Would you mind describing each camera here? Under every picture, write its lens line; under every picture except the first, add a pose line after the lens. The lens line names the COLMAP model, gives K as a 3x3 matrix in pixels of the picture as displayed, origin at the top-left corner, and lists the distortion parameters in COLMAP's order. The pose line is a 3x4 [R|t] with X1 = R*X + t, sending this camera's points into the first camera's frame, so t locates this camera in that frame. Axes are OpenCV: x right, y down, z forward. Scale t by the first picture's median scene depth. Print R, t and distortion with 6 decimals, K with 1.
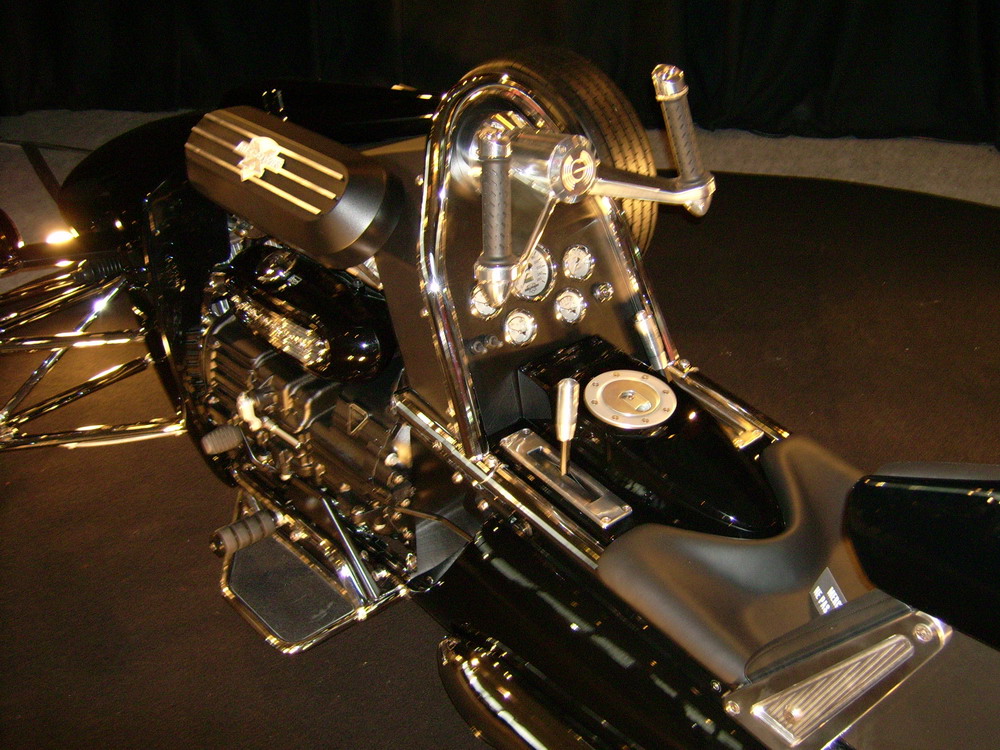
lens RADIAL K [[1175.3, 0, 500.0], [0, 1175.3, 375.0], [0, 0, 1]] dist [-0.120267, 0.007109]
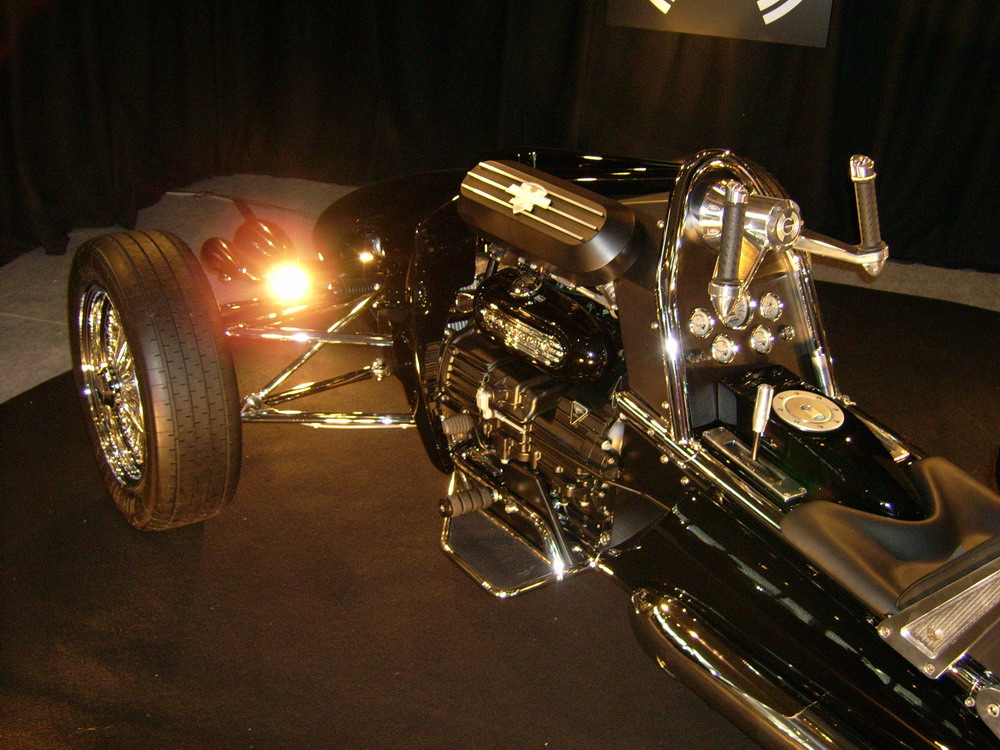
lens RADIAL K [[1175.3, 0, 500.0], [0, 1175.3, 375.0], [0, 0, 1]] dist [-0.120267, 0.007109]
pose [[0.991296, 0.109291, -0.073406, -0.122761], [-0.116537, 0.987829, -0.103019, 0.141856], [0.061254, 0.110677, 0.991967, -0.253807]]
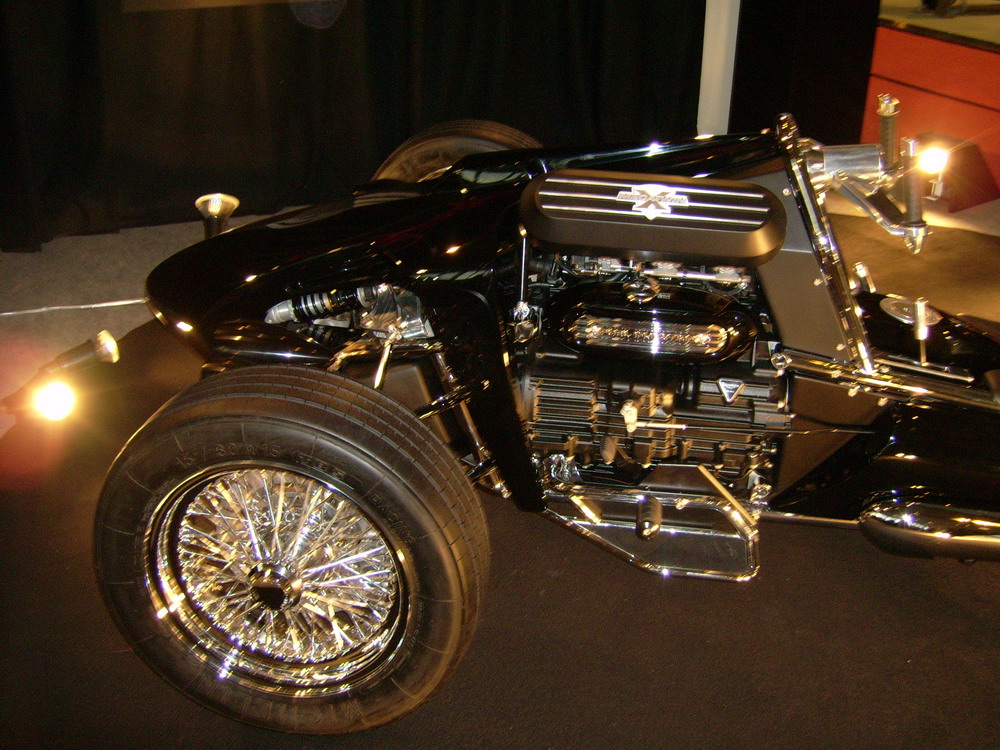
lens RADIAL K [[1175.3, 0, 500.0], [0, 1175.3, 375.0], [0, 0, 1]] dist [-0.120267, 0.007109]
pose [[0.727762, -0.246476, 0.640009, -1.174579], [0.293873, 0.955250, 0.033713, -0.098177], [-0.619678, 0.163546, 0.767627, 0.172335]]
